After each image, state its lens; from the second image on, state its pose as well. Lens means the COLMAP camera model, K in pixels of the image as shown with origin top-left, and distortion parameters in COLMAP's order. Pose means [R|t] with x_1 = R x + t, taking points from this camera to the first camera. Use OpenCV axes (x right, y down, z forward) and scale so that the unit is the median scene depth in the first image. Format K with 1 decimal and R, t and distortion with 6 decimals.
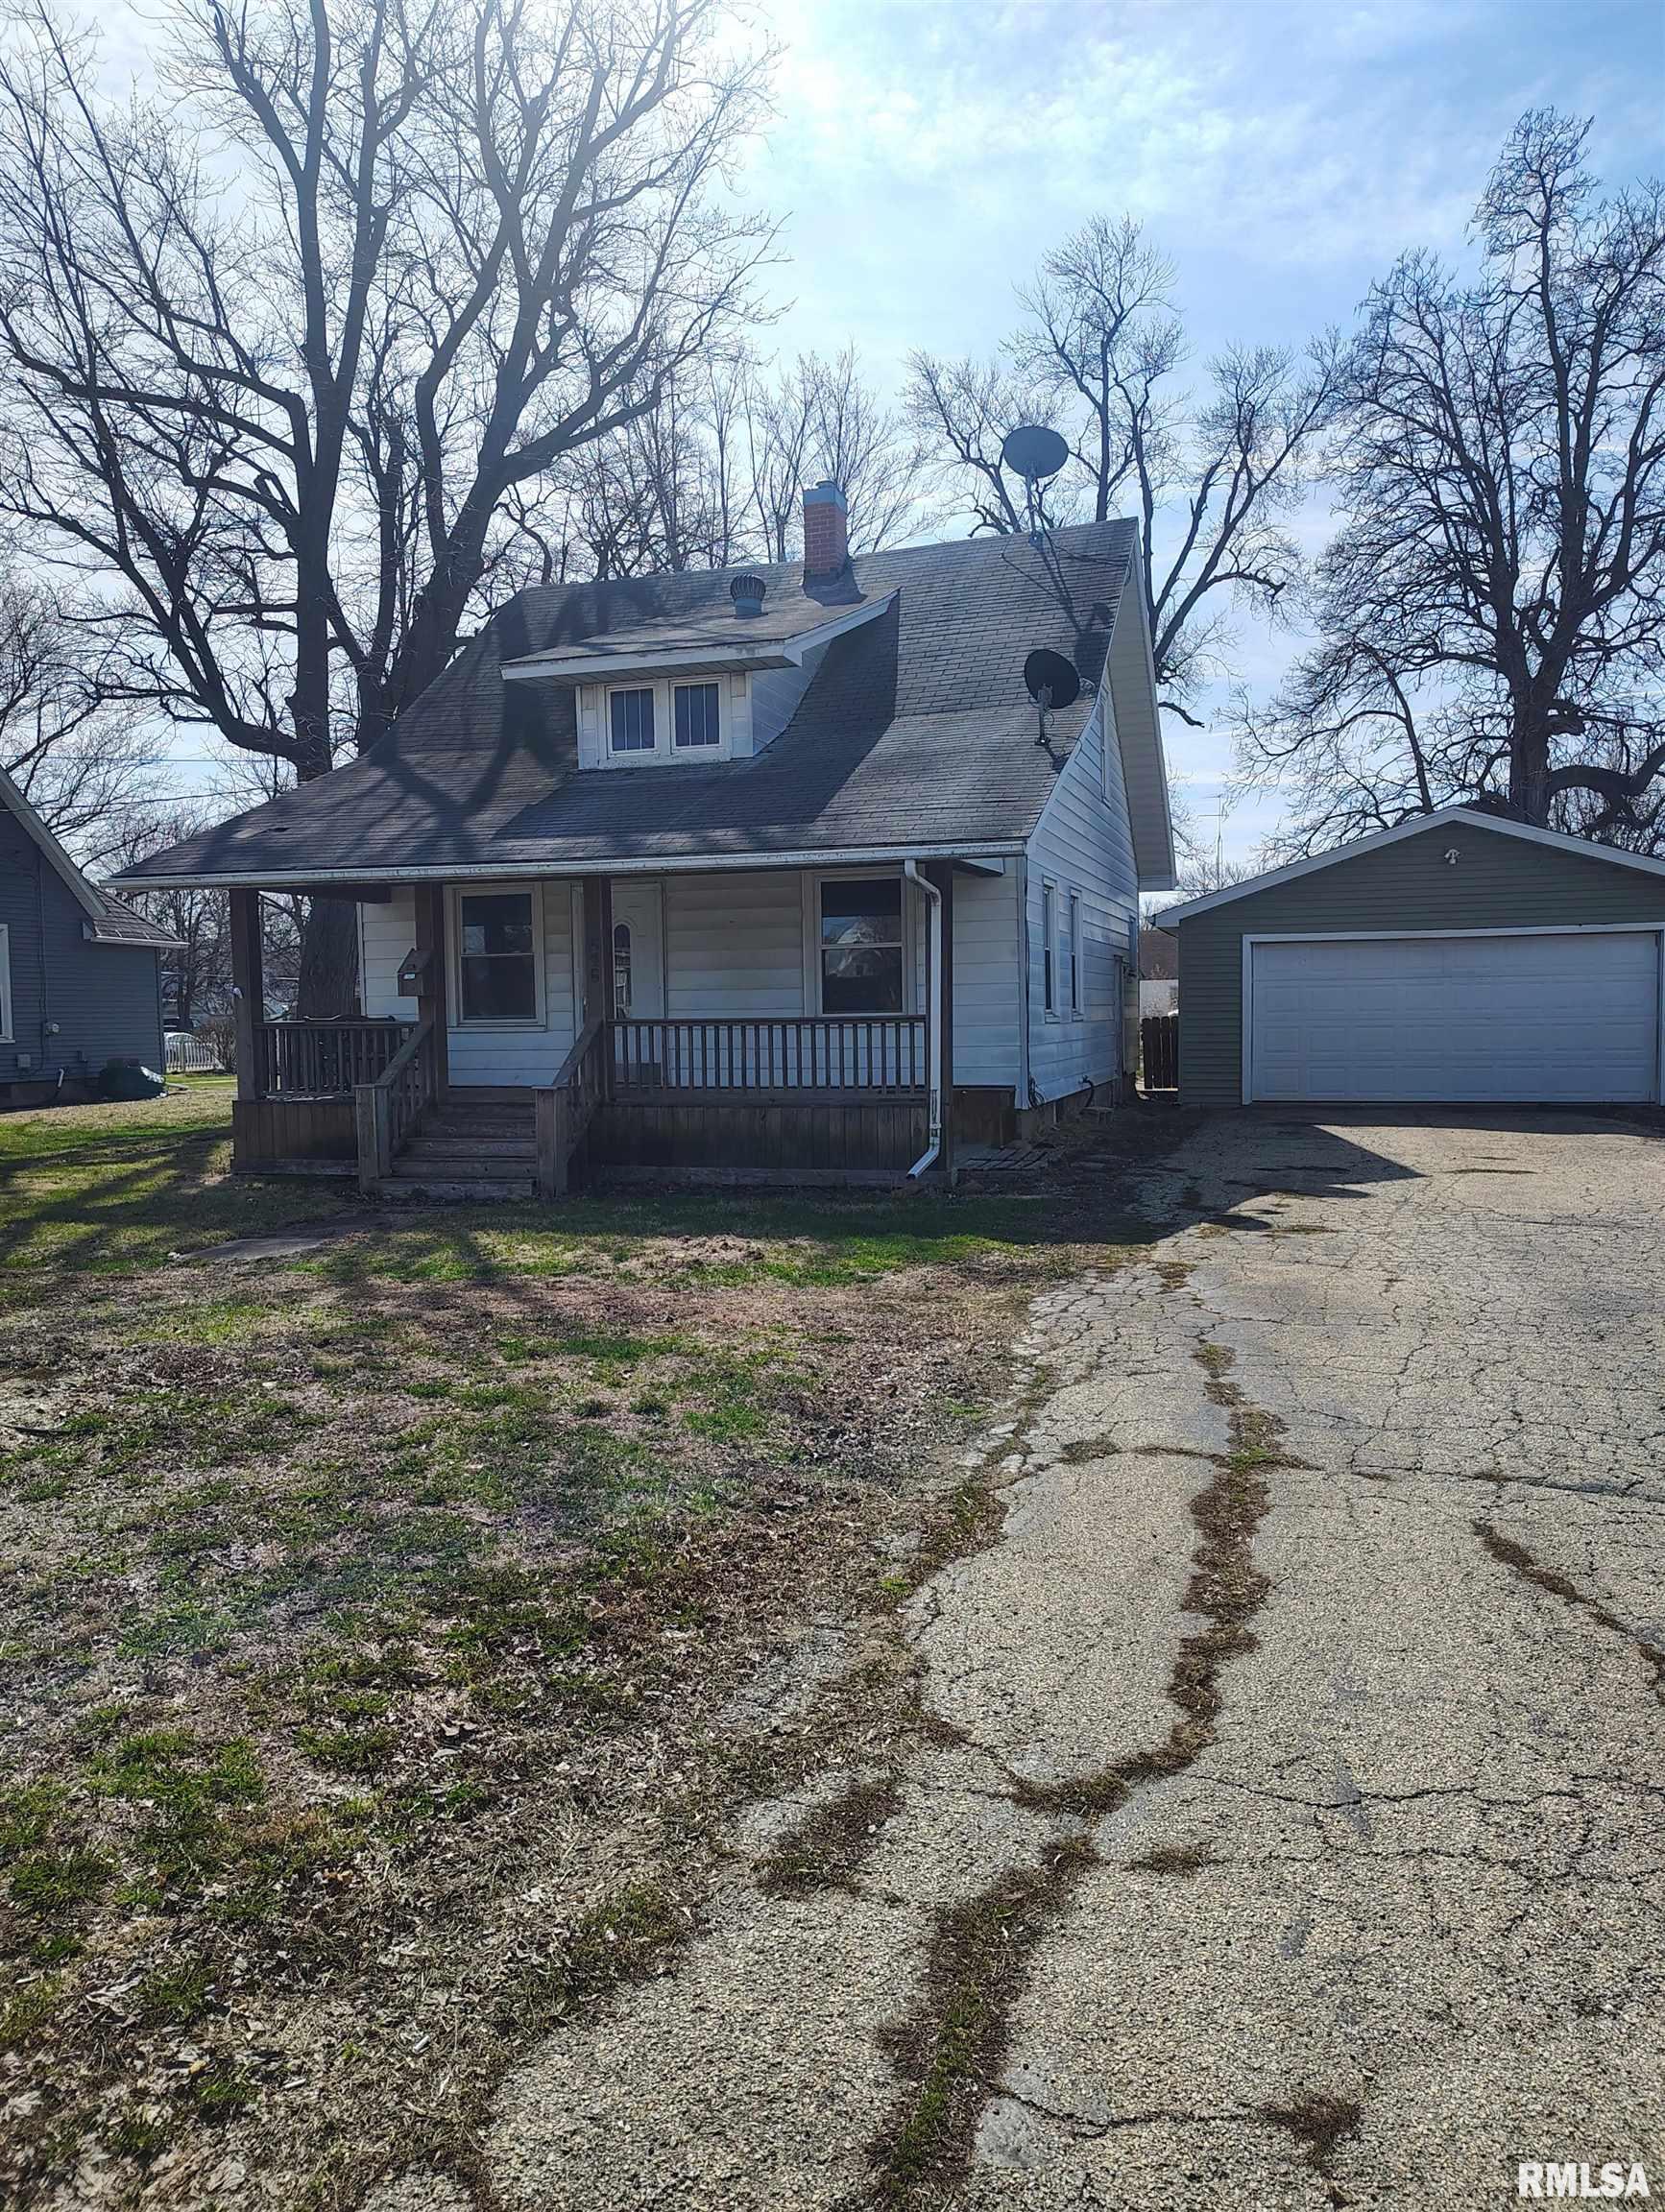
lens RADIAL K [[1536.4, 0, 832.5], [0, 1536.4, 1106.0], [0, 0, 1]] dist [0.021516, -0.034185]
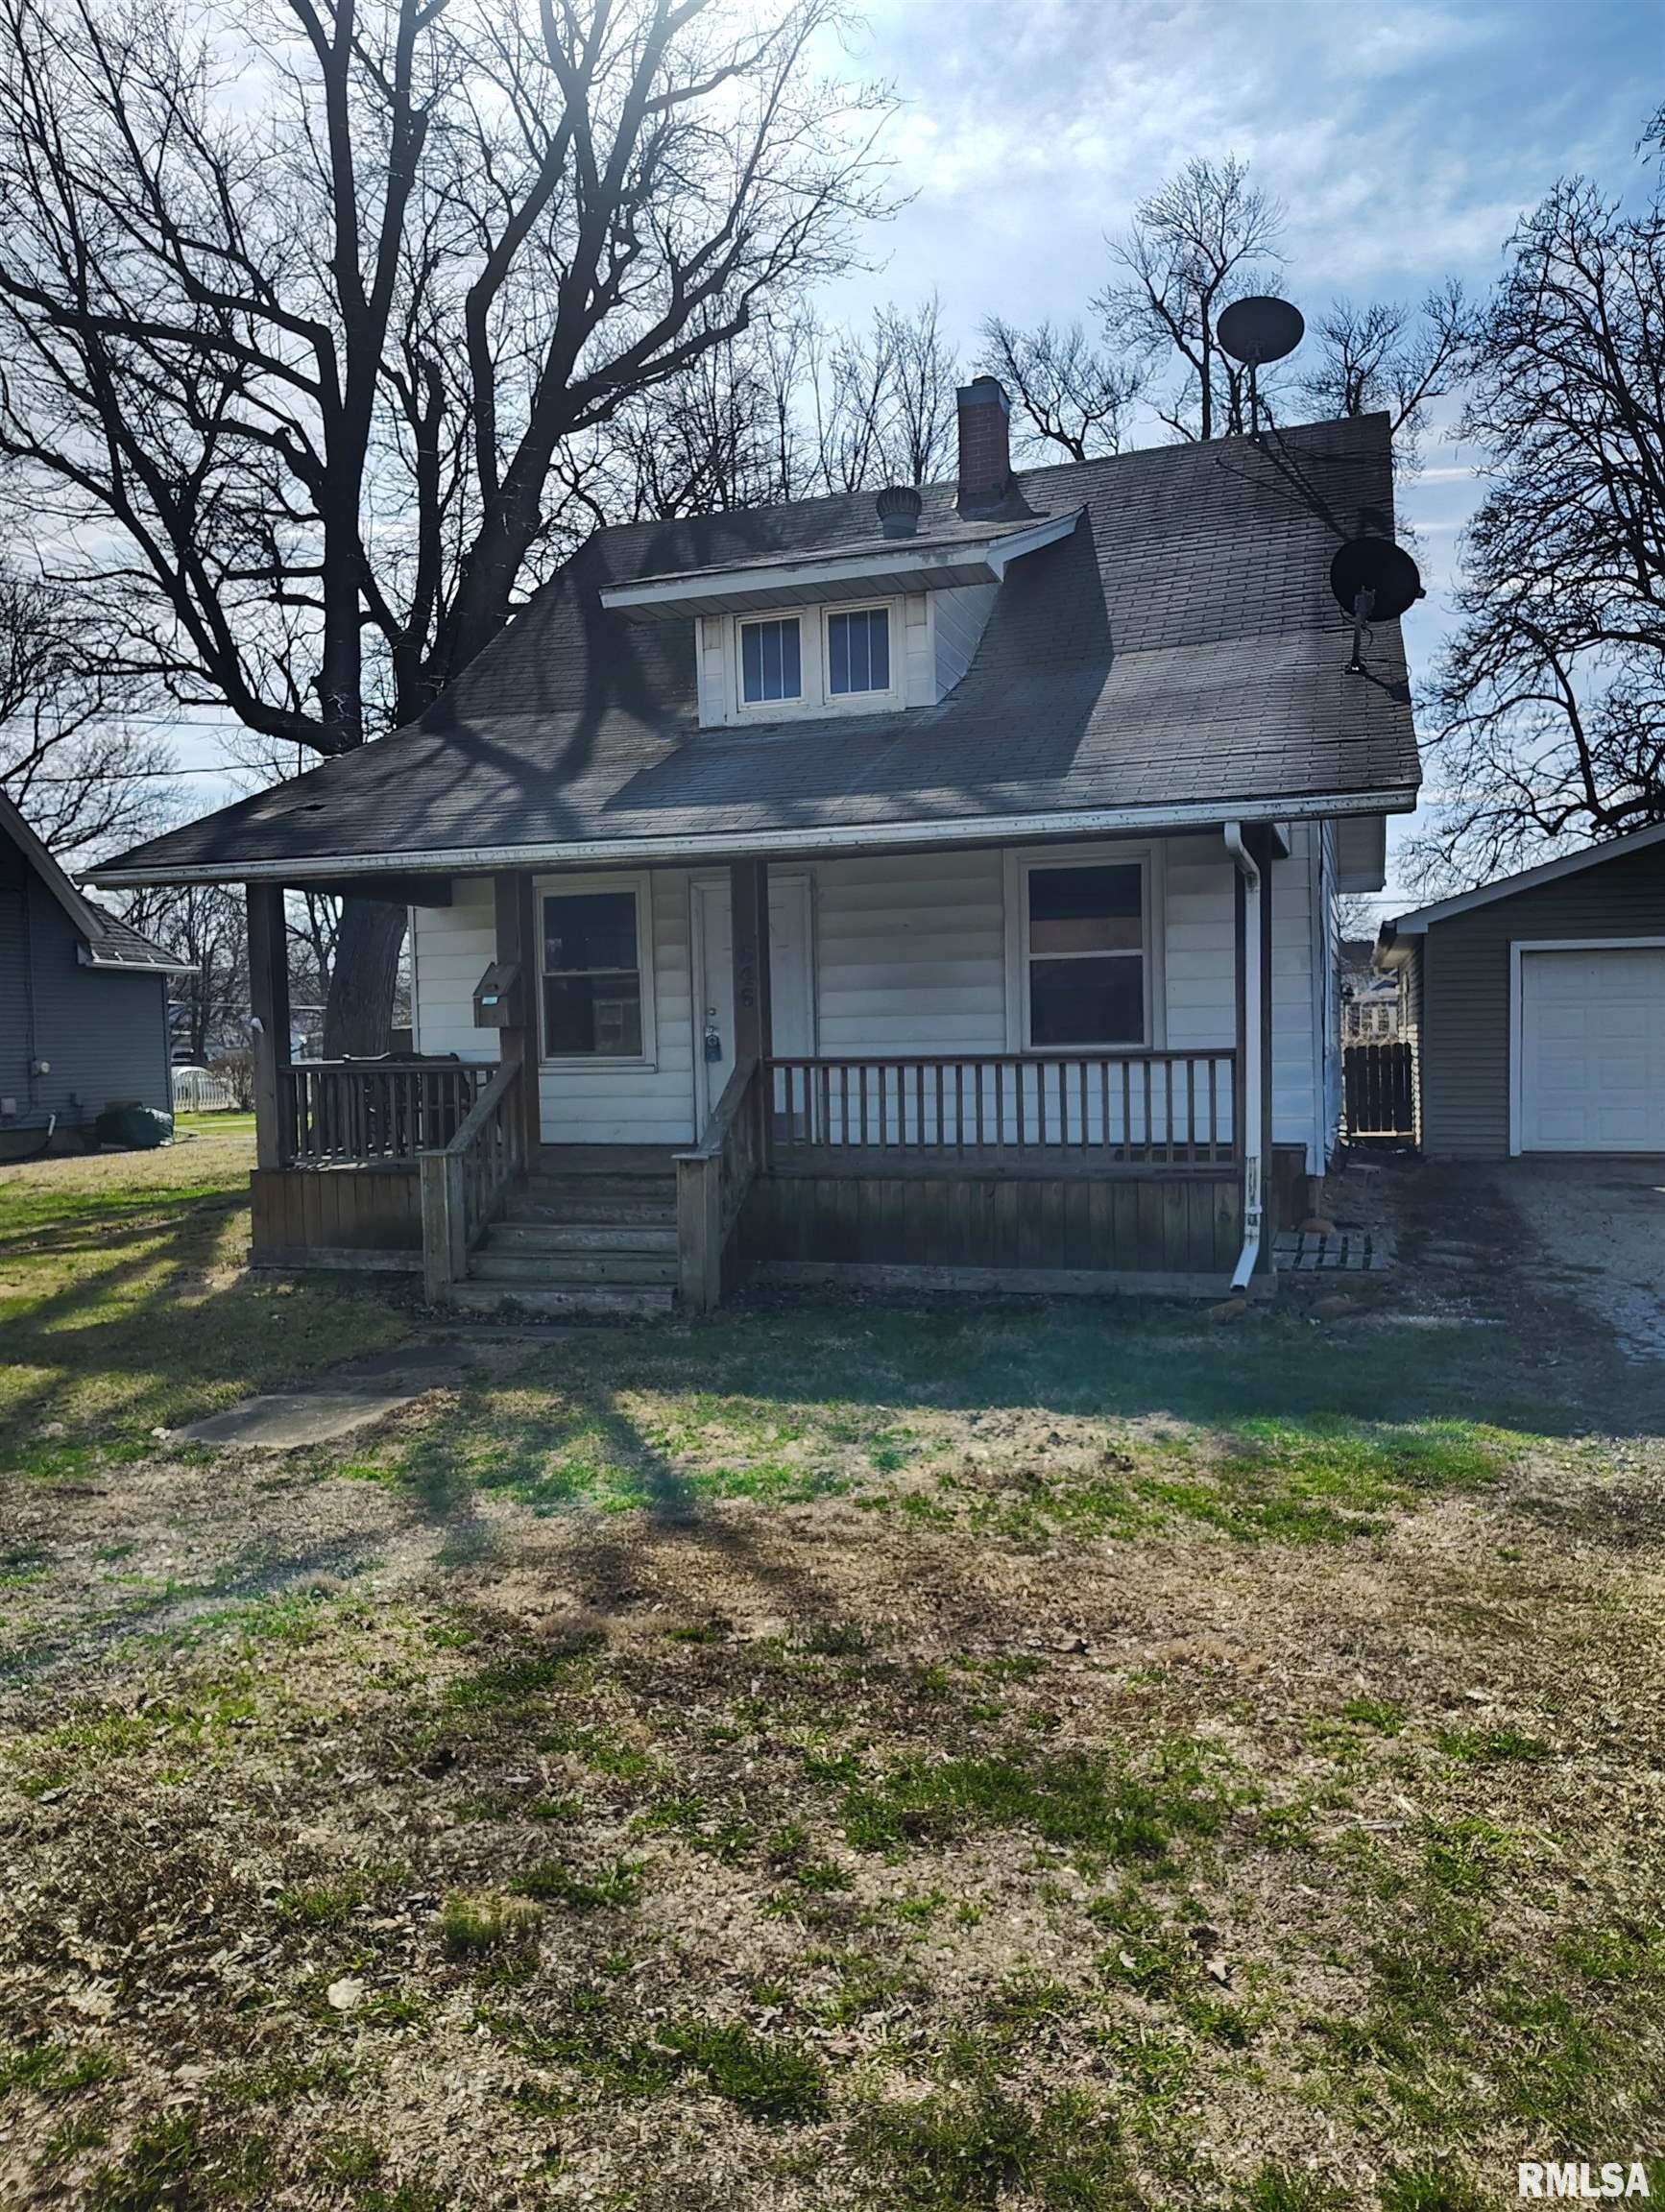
lens RADIAL K [[1586.2, 0, 821.1], [0, 1586.2, 1118.1], [0, 0, 1]] dist [-0.001215, -0.008647]
pose [[0.999671, -0.005947, -0.024943, -0.054415], [0.005662, 0.999918, -0.011487, -0.010421], [0.025009, 0.011342, 0.999623, 0.139179]]
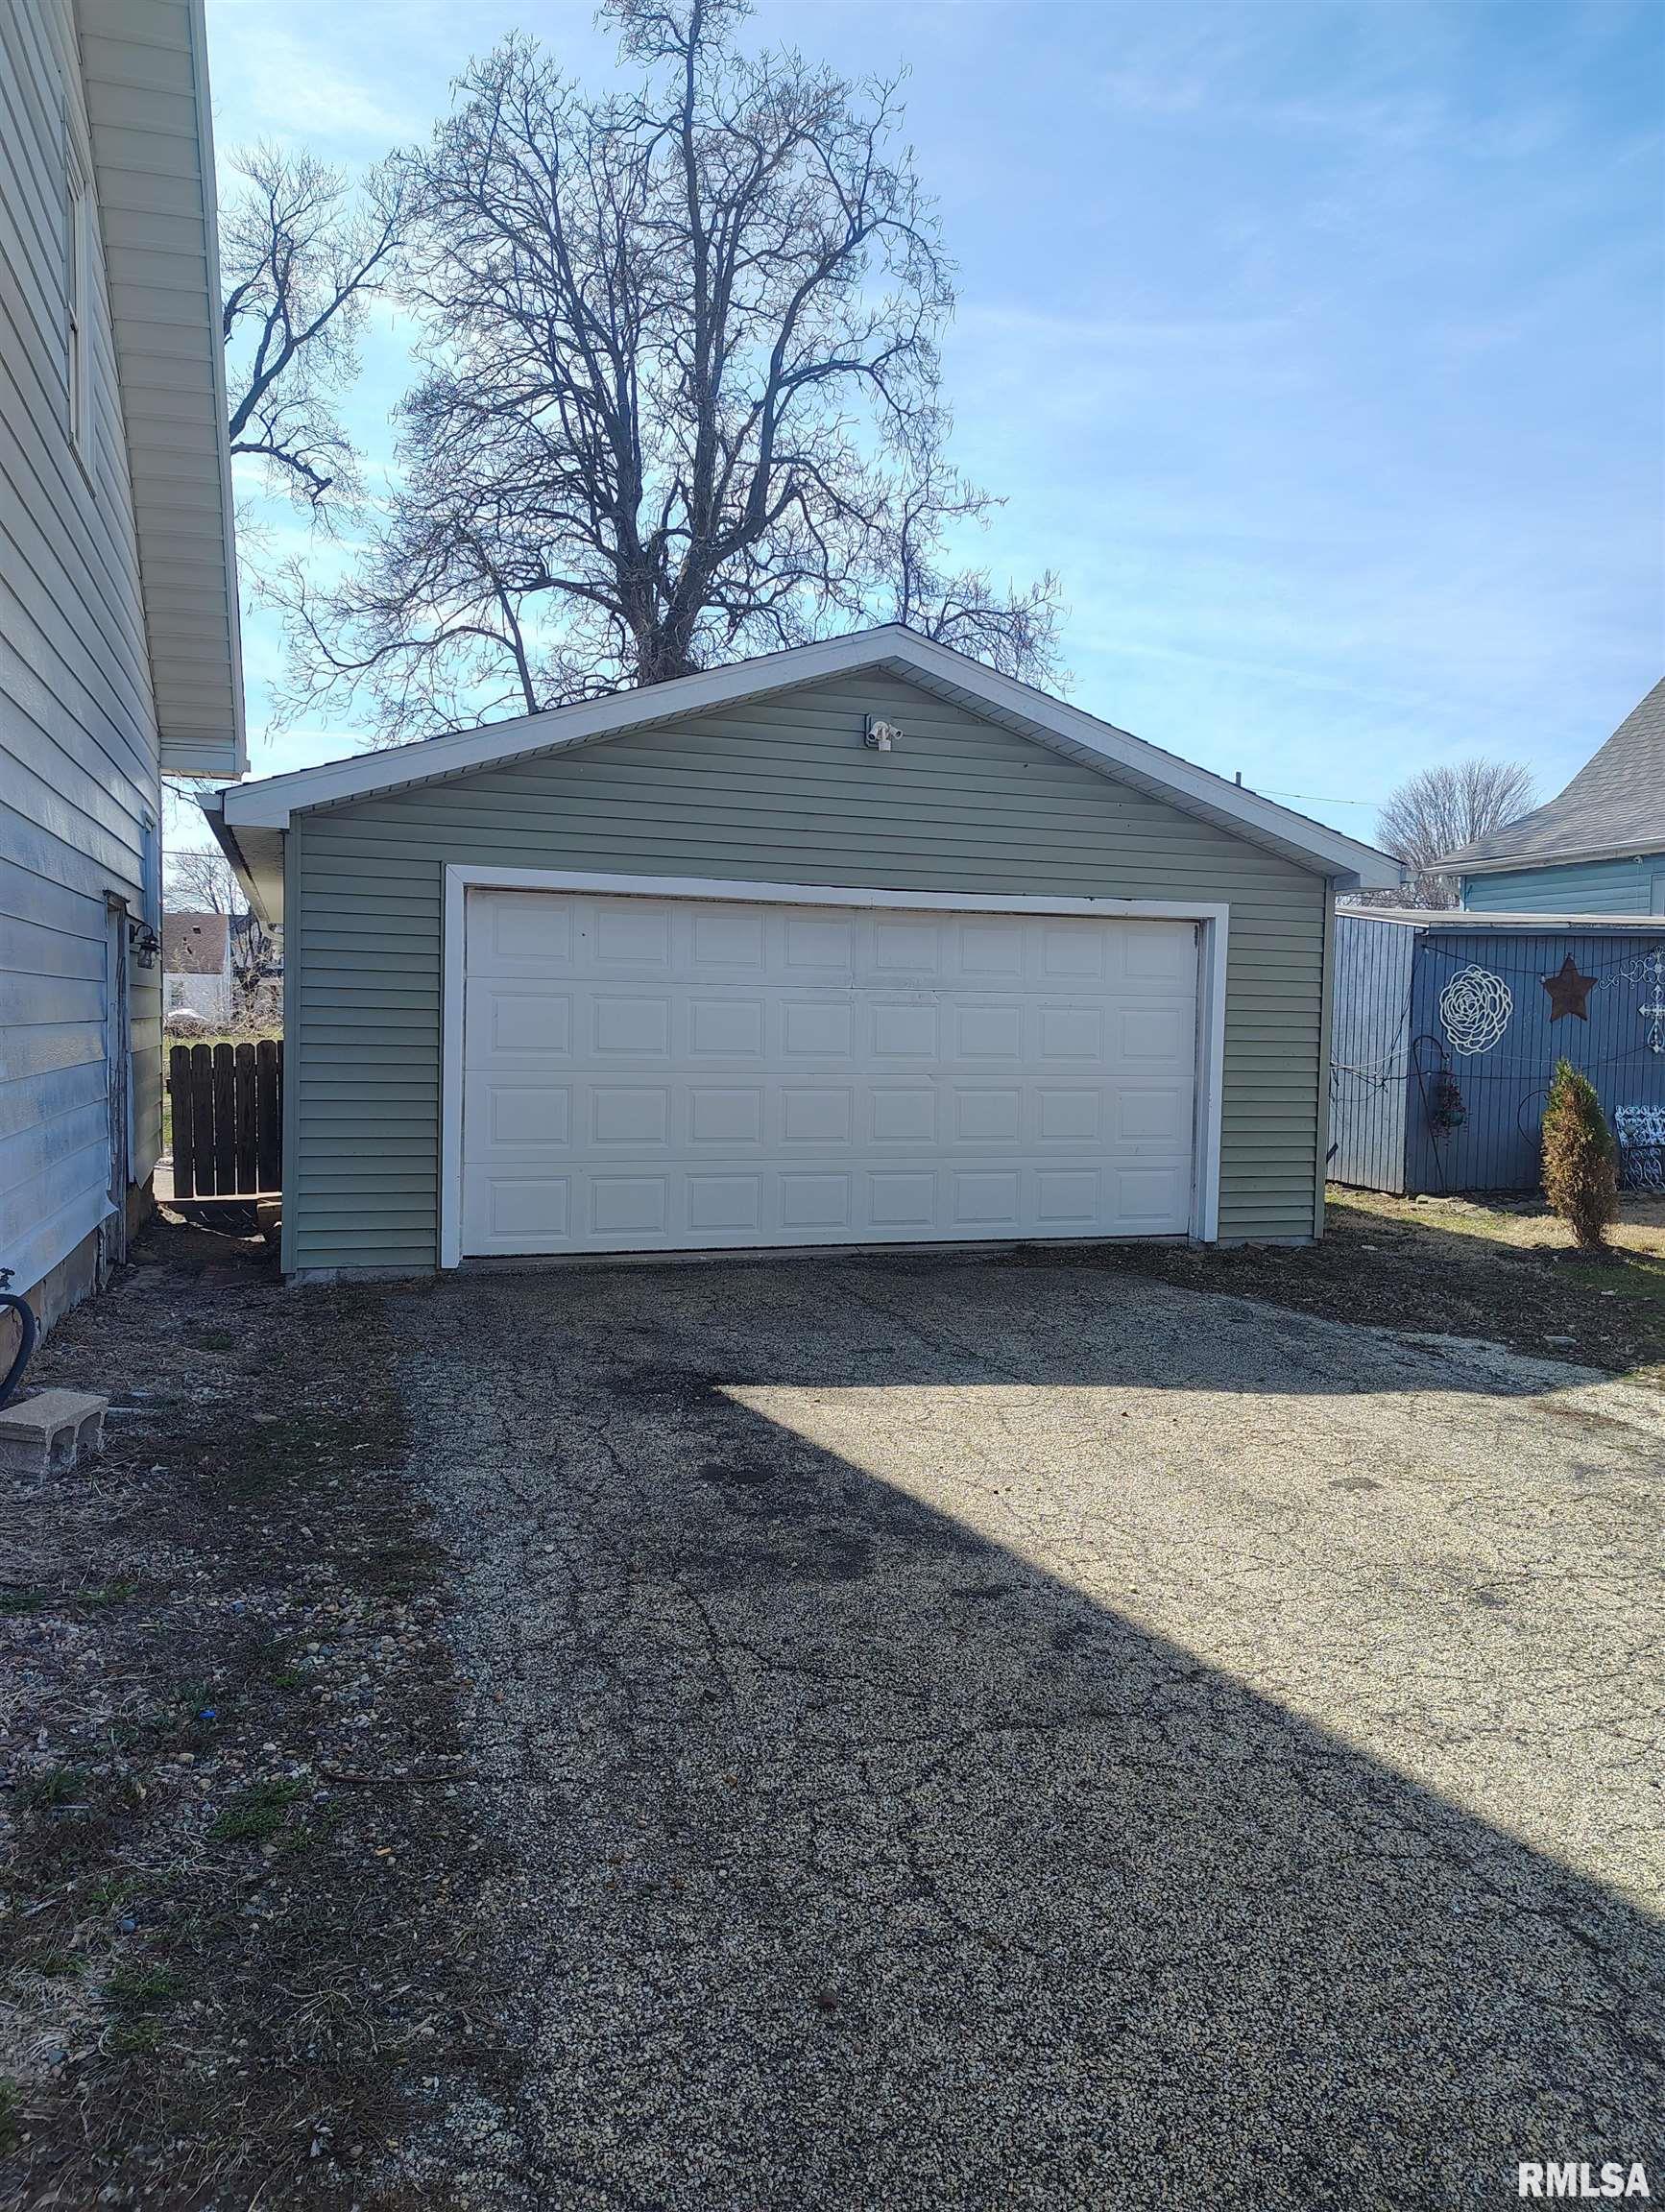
lens RADIAL K [[1503.6, 0, 821.7], [0, 1503.6, 1135.9], [0, 0, 1]] dist [0.070743, -0.121419]
pose [[0.811337, -0.009246, 0.584506, 0.088127], [-0.000249, 0.999869, 0.016162, -0.035254], [-0.584579, -0.013258, 0.811228, 0.484450]]
